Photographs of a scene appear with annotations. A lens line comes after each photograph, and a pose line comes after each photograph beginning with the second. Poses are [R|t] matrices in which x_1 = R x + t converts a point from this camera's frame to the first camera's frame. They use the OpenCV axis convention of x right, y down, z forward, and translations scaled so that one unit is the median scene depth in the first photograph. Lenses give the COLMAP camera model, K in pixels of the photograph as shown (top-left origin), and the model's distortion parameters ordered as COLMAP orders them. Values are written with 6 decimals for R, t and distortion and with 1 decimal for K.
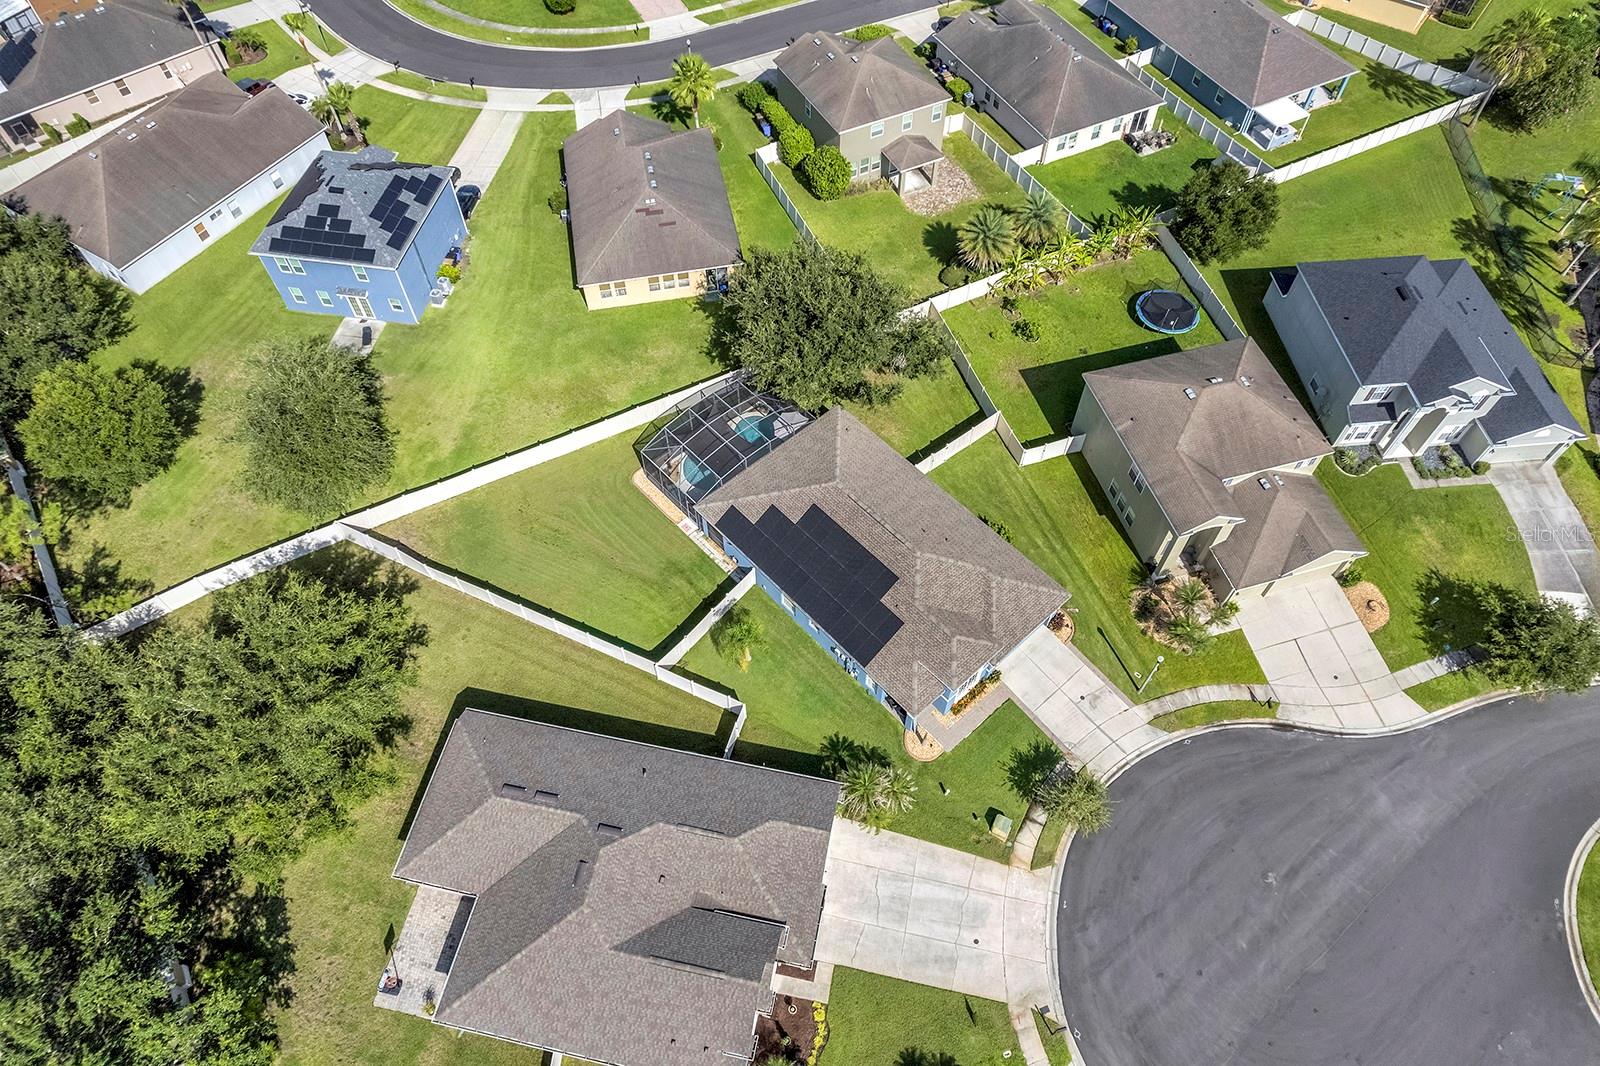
lens RADIAL K [[1027.0, 0, 797.4], [0, 1027.0, 547.5], [0, 0, 1]] dist [-0.088435, 0.082449]
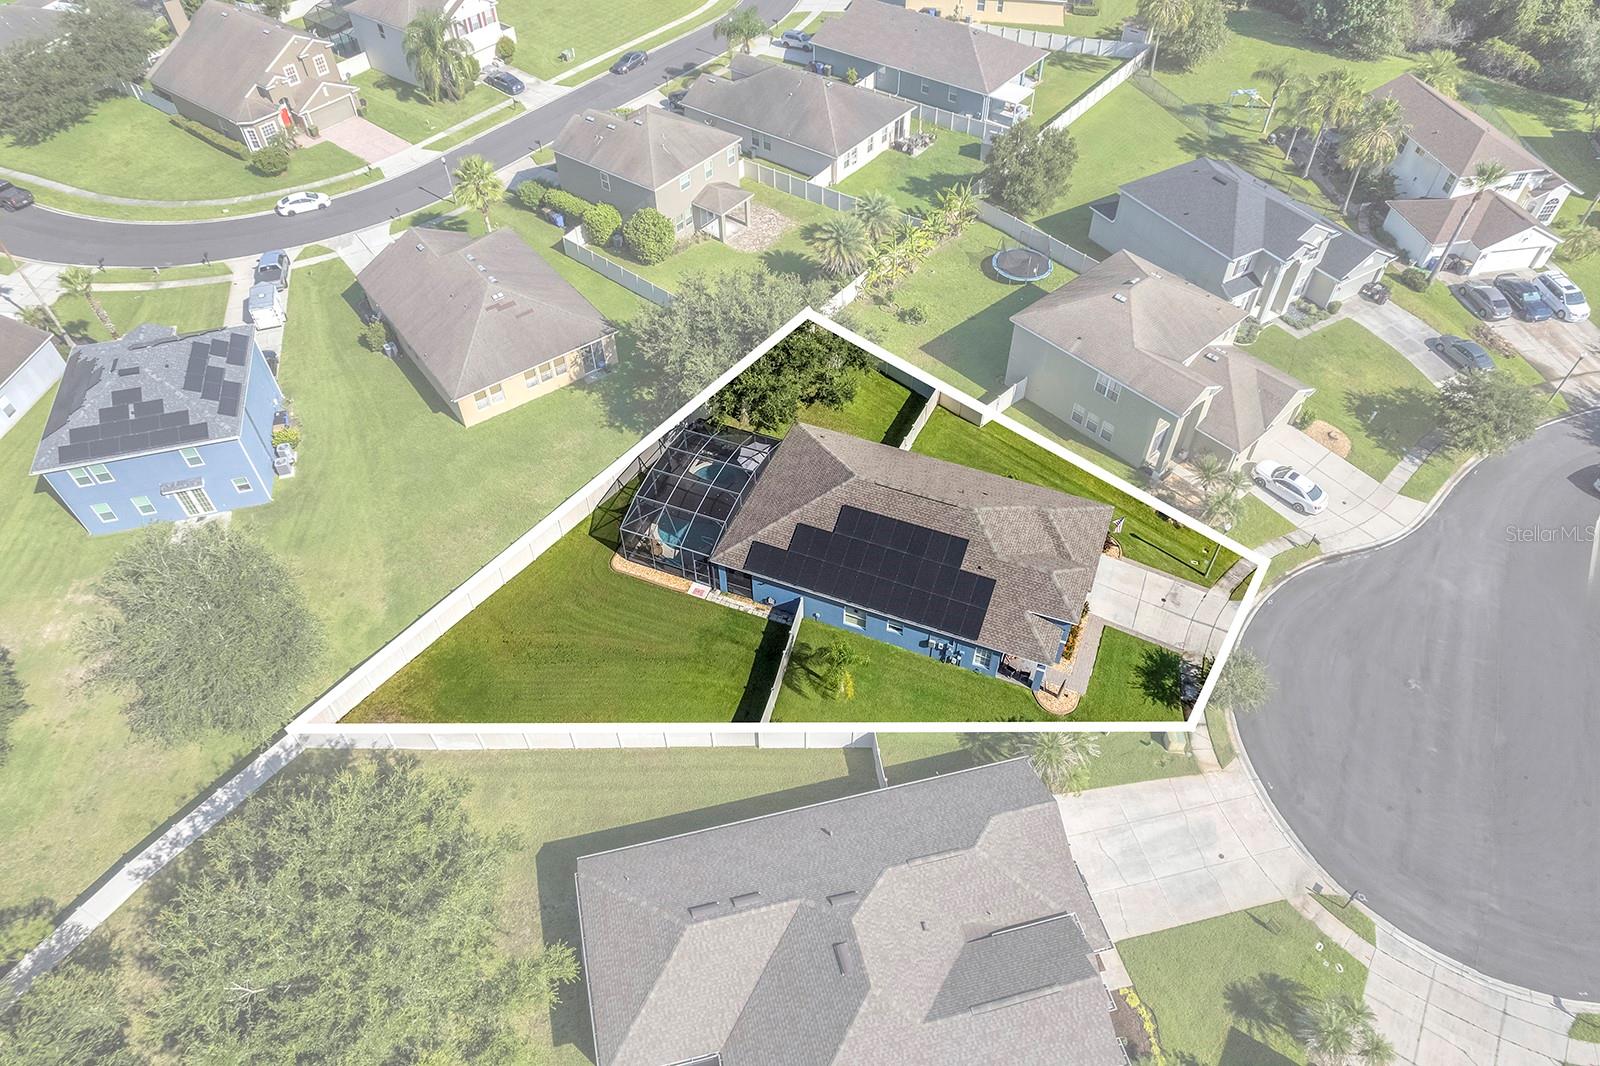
lens RADIAL K [[1027.0, 0, 797.4], [0, 1027.0, 547.5], [0, 0, 1]] dist [-0.088435, 0.082449]
pose [[0.902196, -0.323661, 0.285107, -0.289726], [0.361715, 0.927803, -0.091348, 0.060429], [-0.234957, 0.185541, 0.954133, 0.135410]]
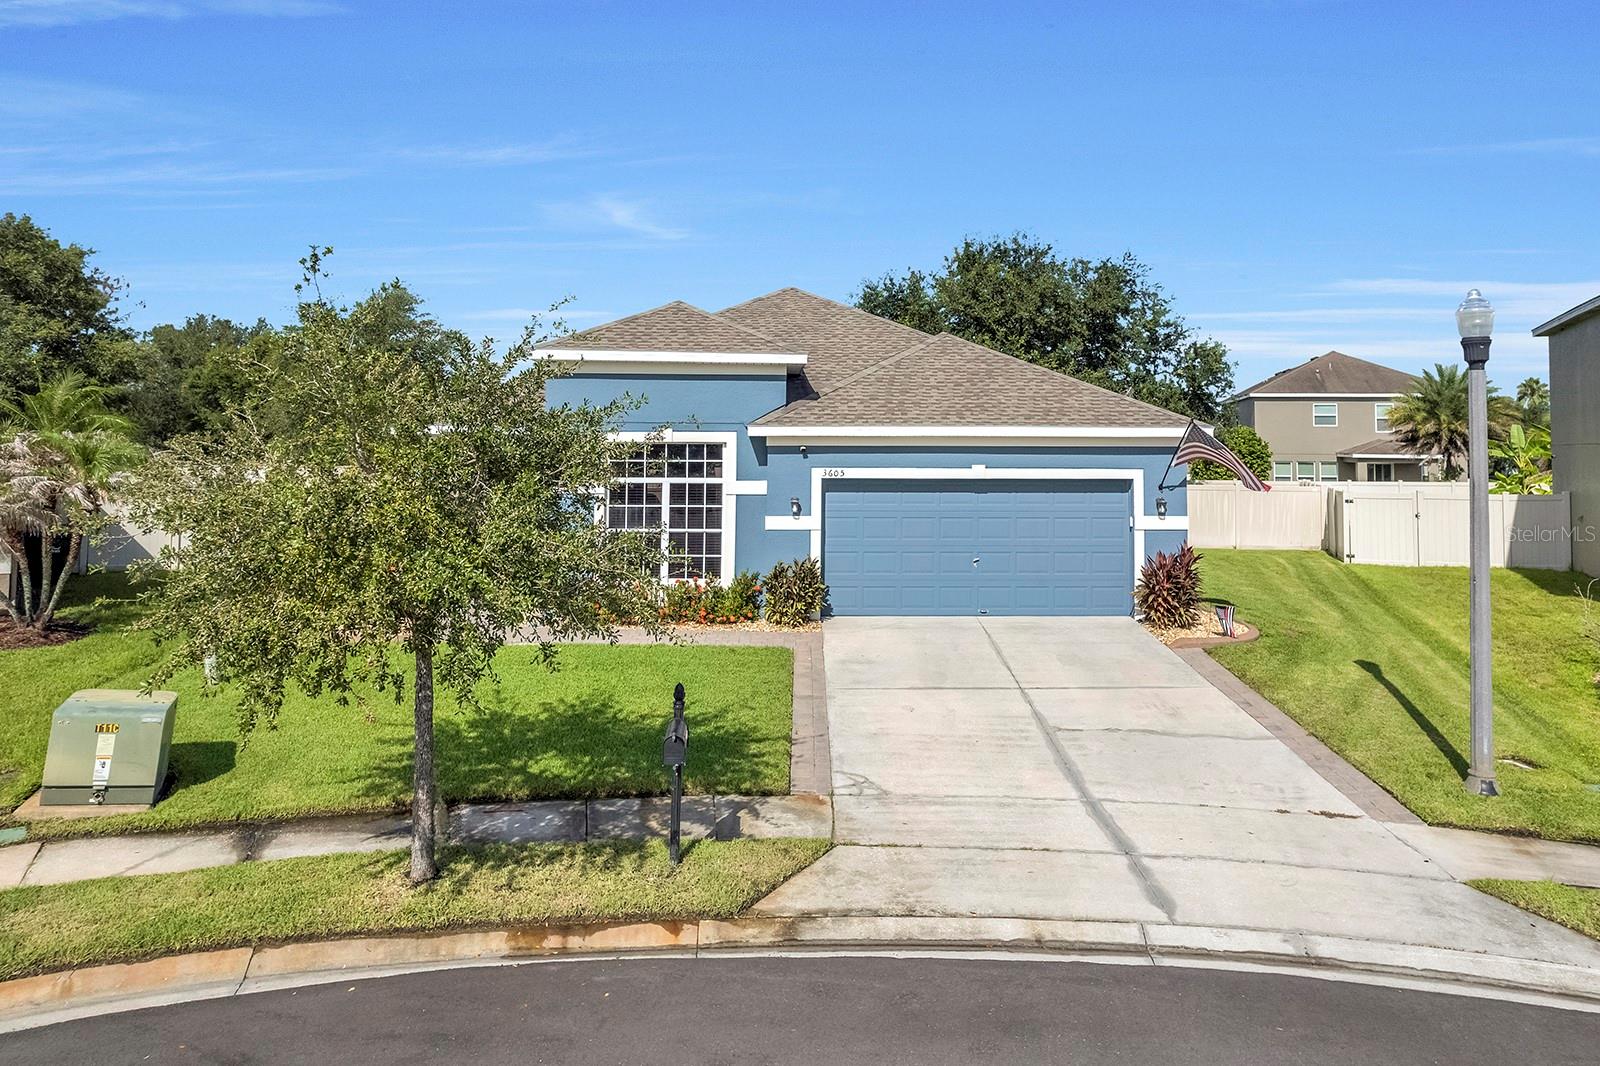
lens RADIAL K [[1081.7, 0, 797.6], [0, 1081.7, 373.0], [0, 0, 1]] dist [-0.067544, 0.035634]
pose [[0.754051, -0.036215, -0.655817, 0.353518], [-0.551733, 0.506818, -0.662364, 0.263134], [0.356367, 0.861292, 0.362185, 0.825824]]
